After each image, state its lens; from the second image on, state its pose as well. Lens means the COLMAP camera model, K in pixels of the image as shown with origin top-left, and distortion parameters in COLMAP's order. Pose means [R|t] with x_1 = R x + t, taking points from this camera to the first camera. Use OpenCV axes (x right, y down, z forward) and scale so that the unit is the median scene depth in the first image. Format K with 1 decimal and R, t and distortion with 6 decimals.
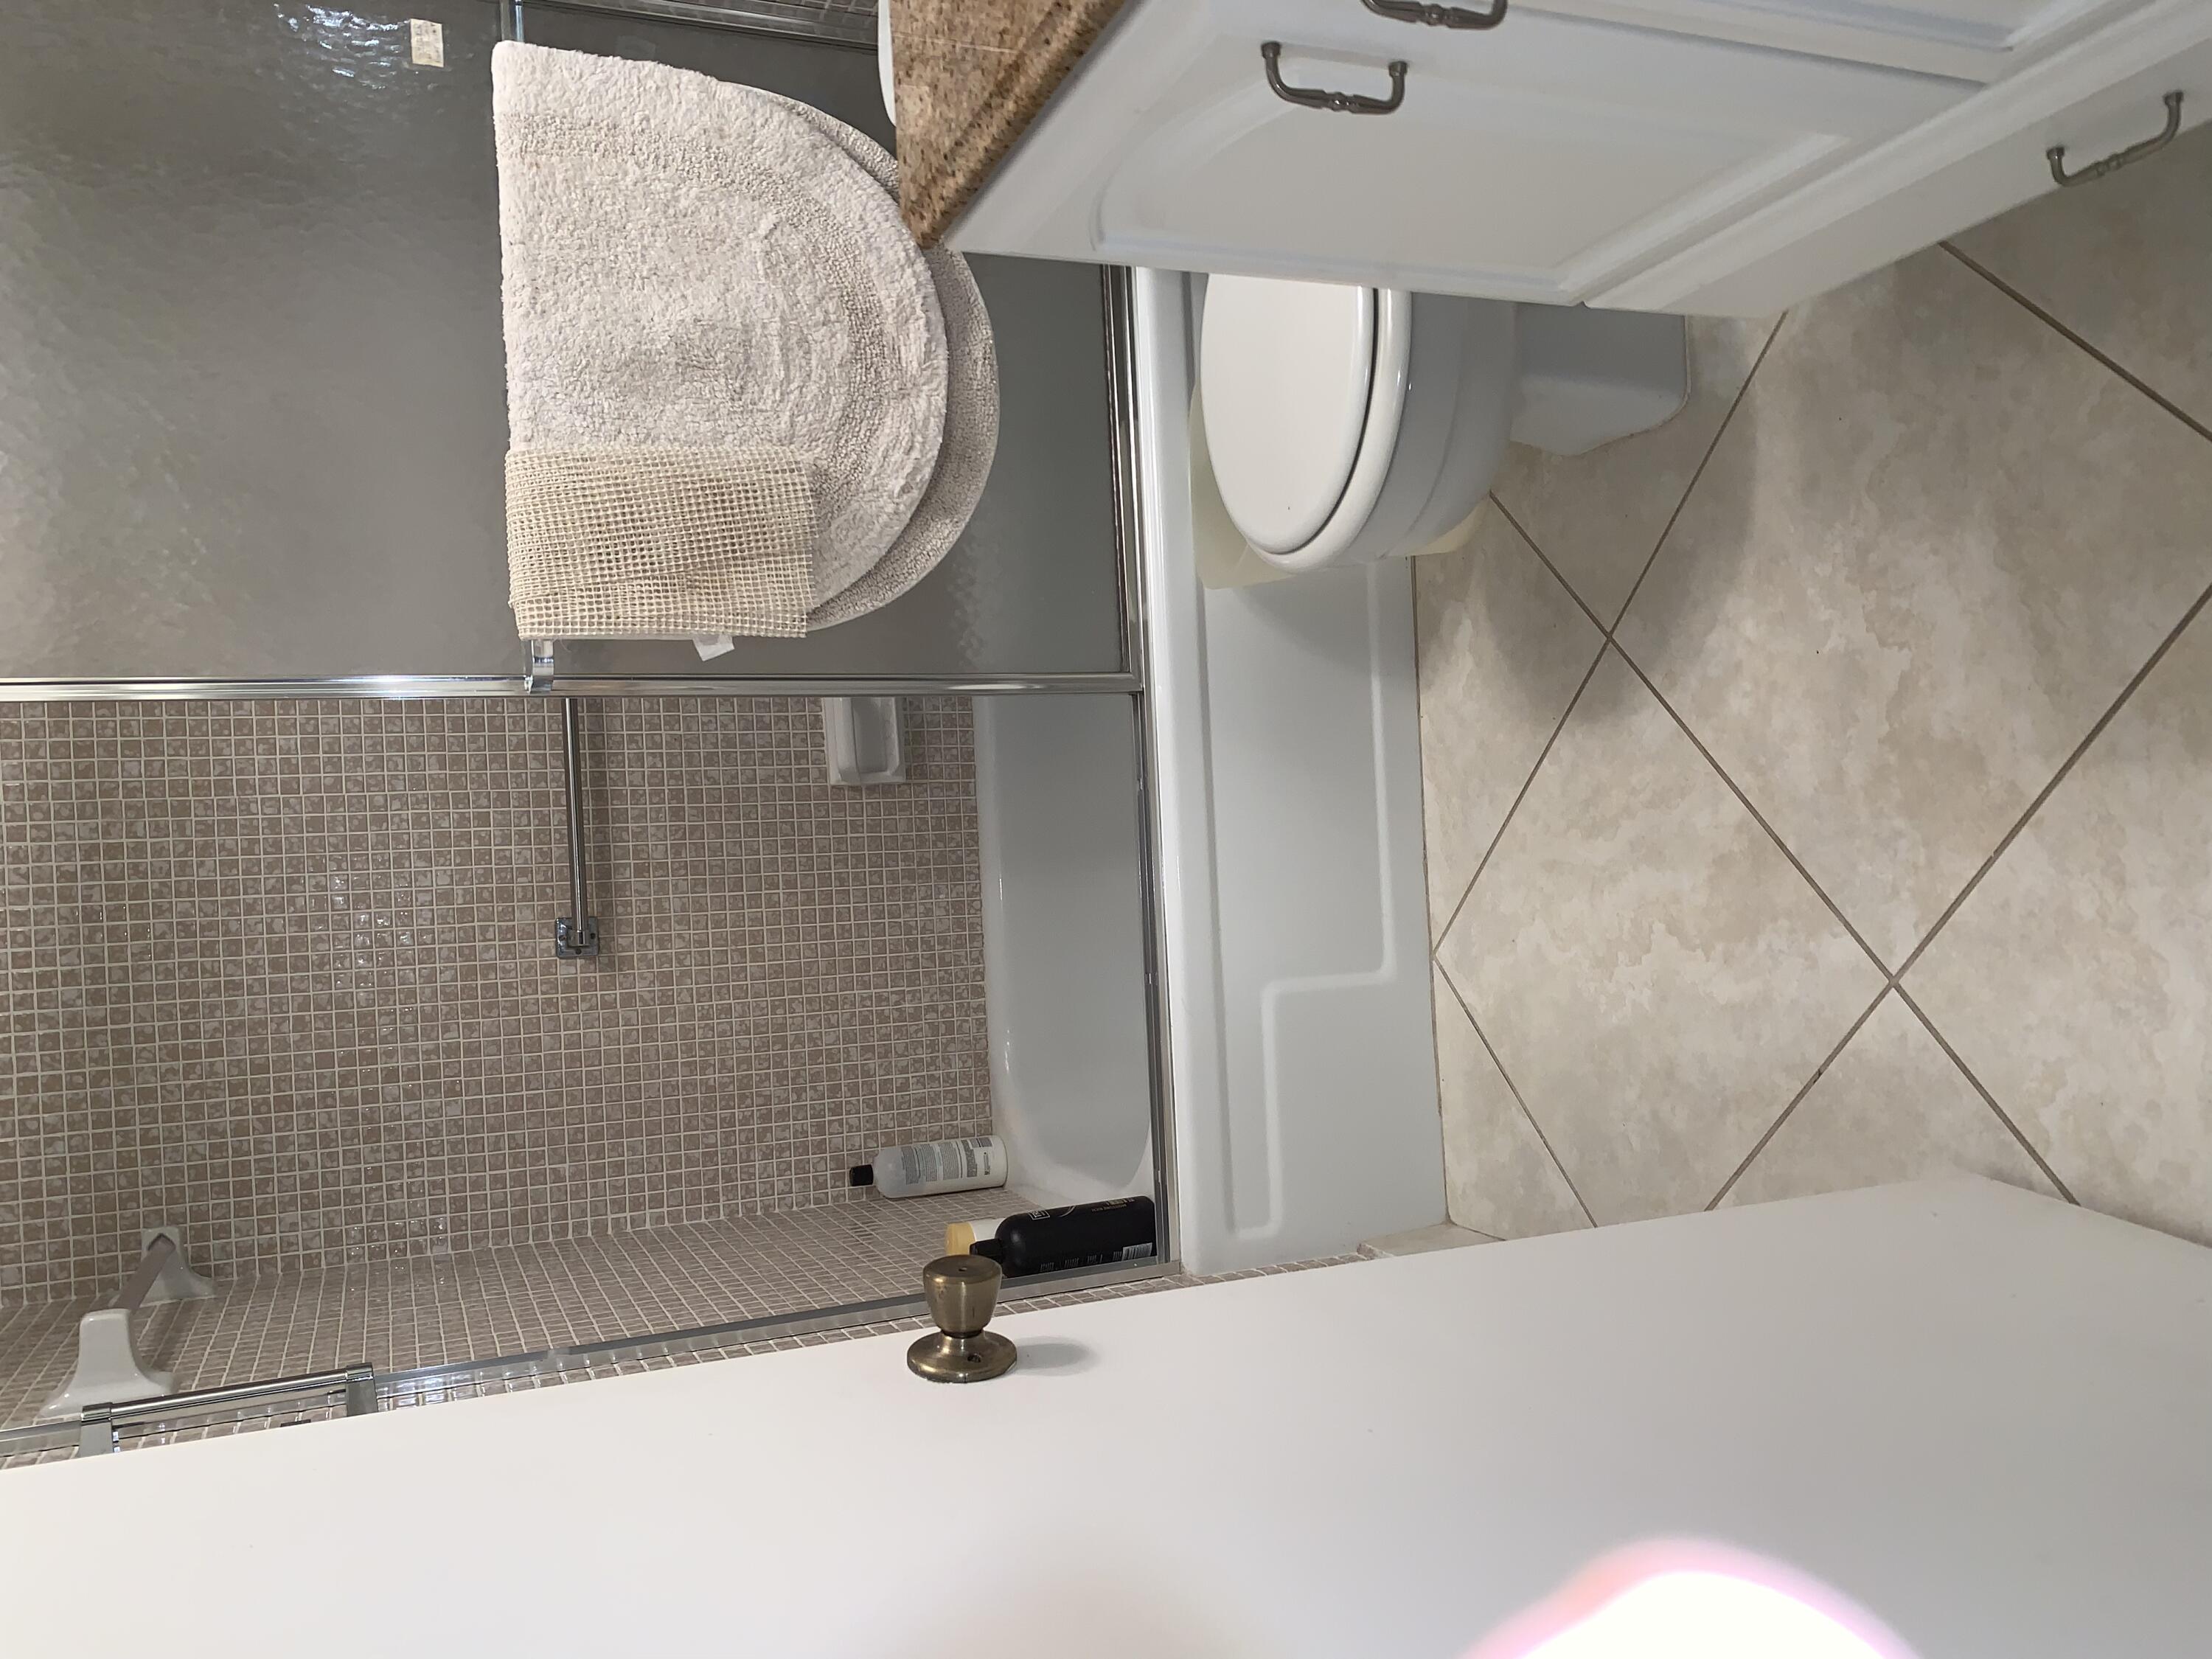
lens RADIAL K [[1743.6, 0, 1106.0], [0, 1743.6, 829.5], [0, 0, 1]] dist [-0.008053, 0.037105]
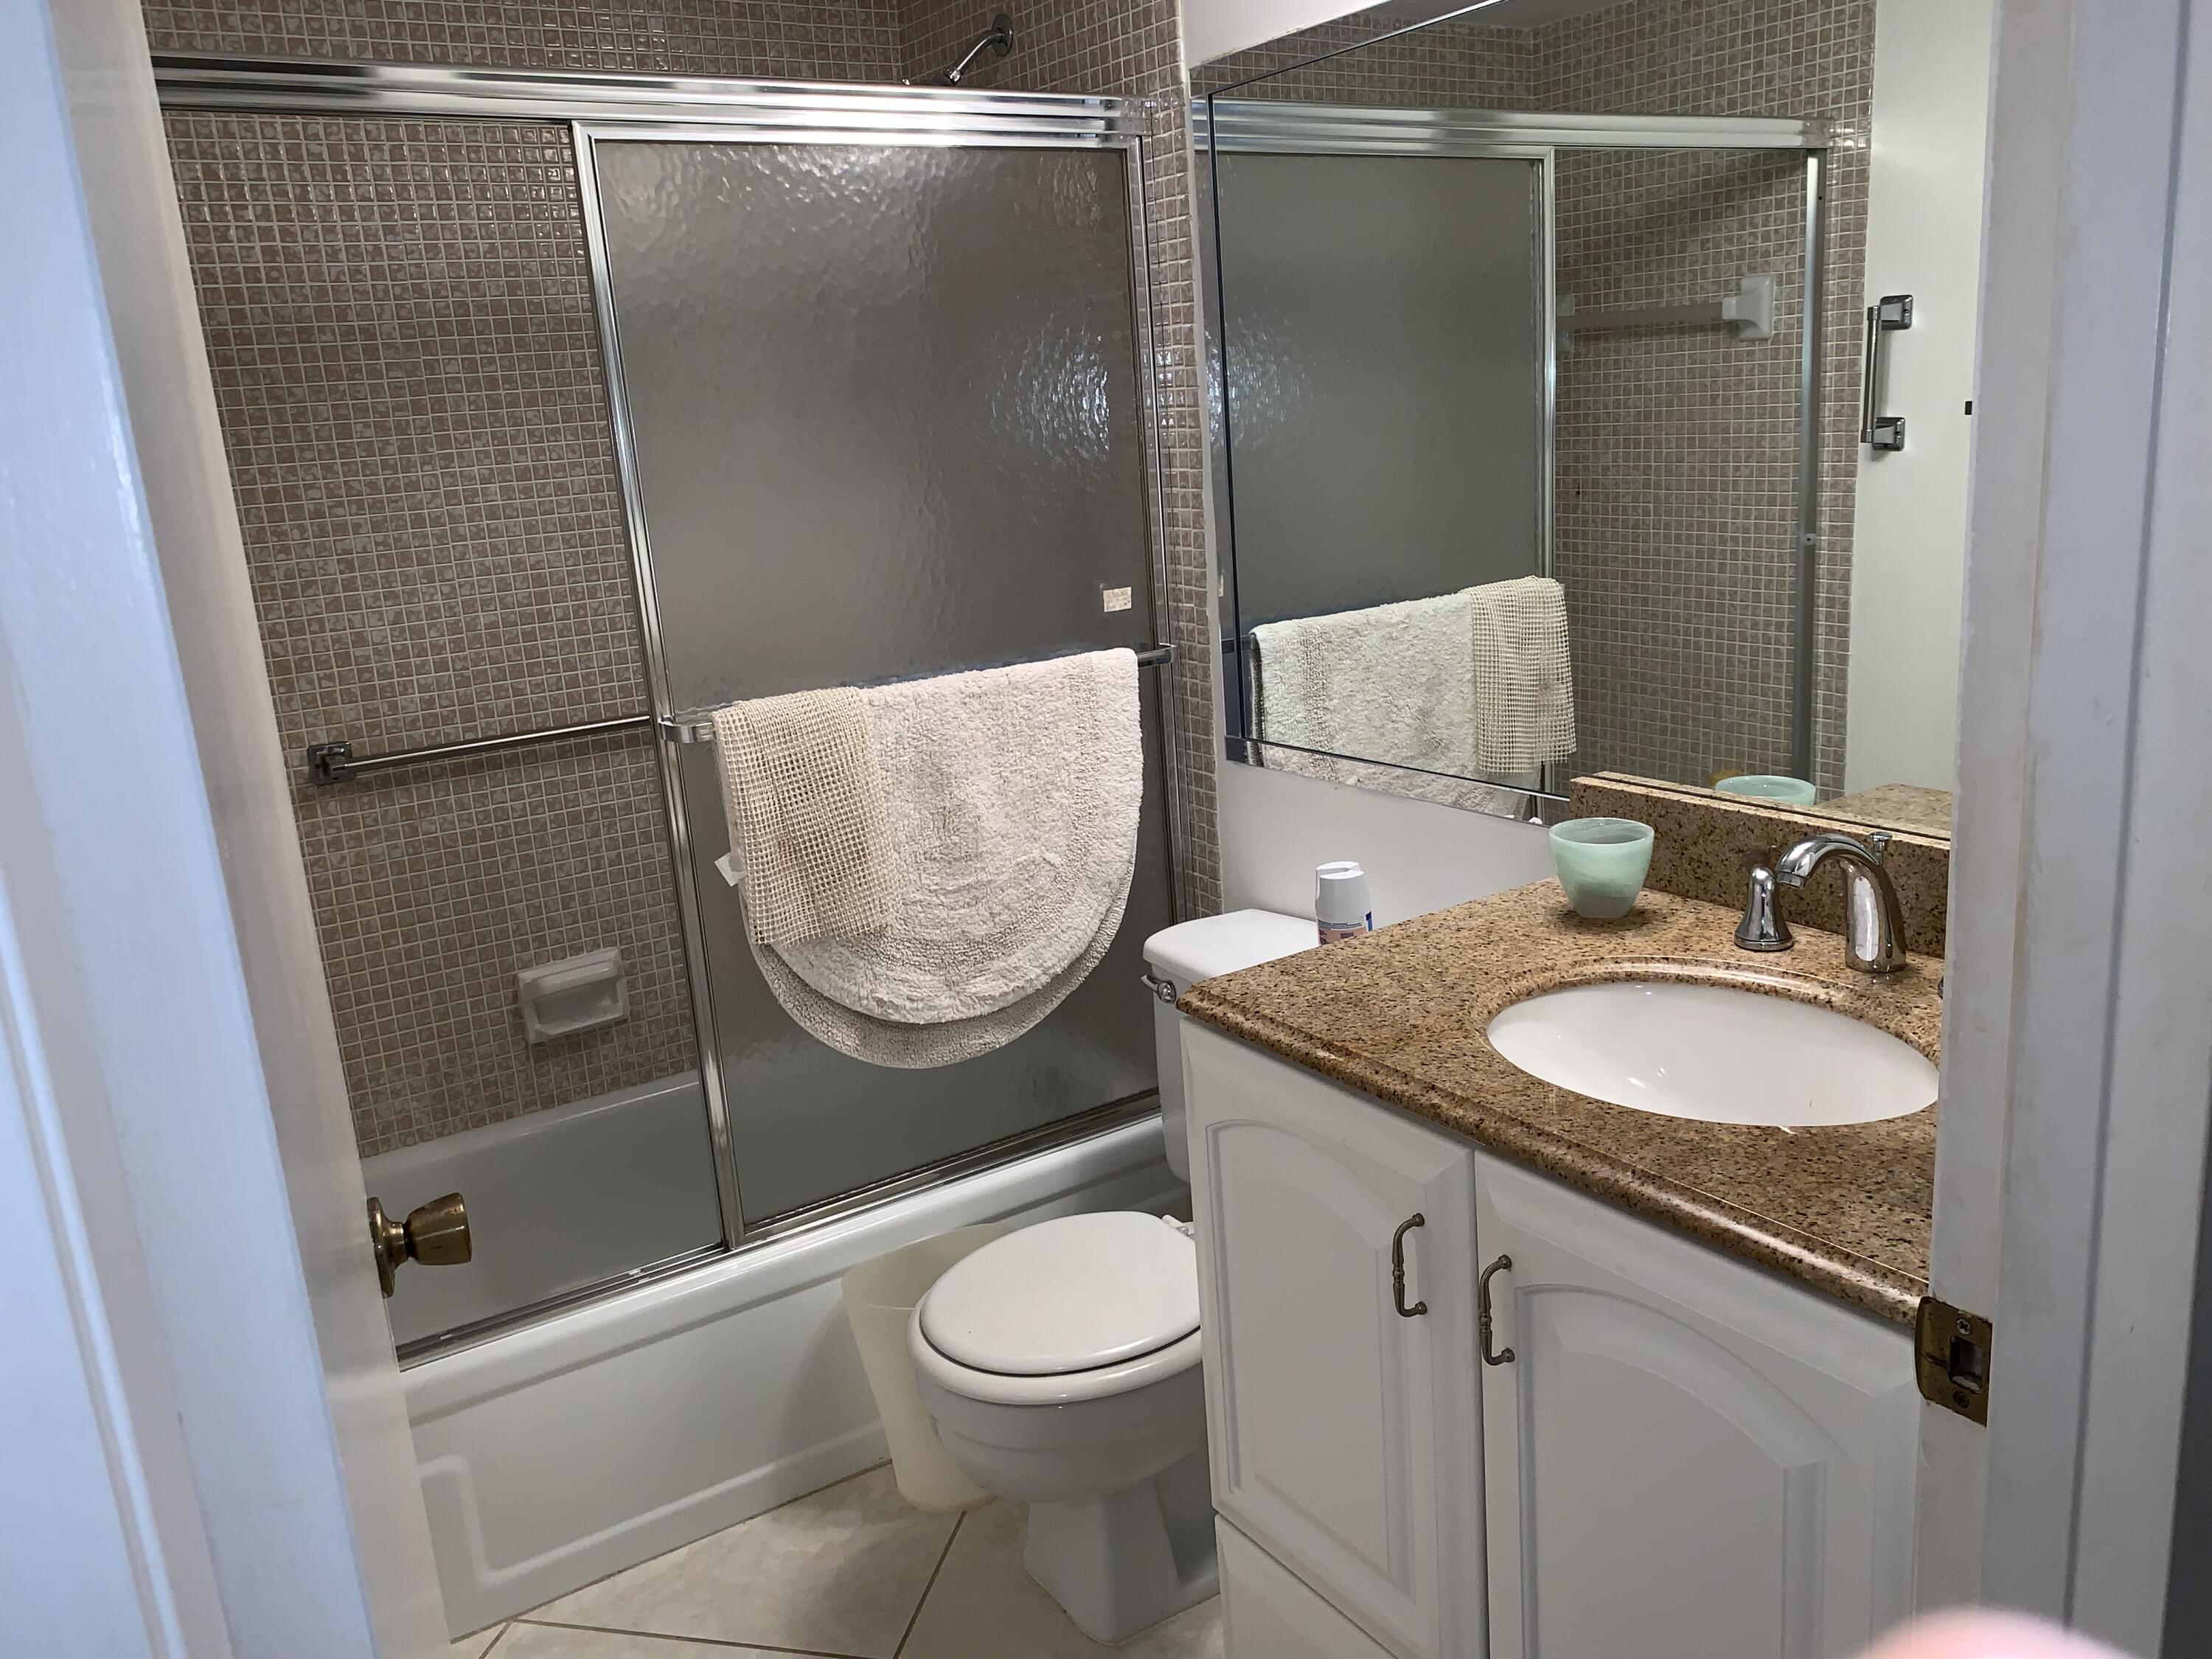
lens RADIAL K [[1715.4, 0, 1106.0], [0, 1715.4, 829.5], [0, 0, 1]] dist [0.188299, -0.179963]
pose [[0.221814, 0.967798, -0.119019, -0.053129], [-0.868169, 0.140444, -0.475981, 0.213271], [-0.443938, 0.208908, 0.871365, -0.126061]]
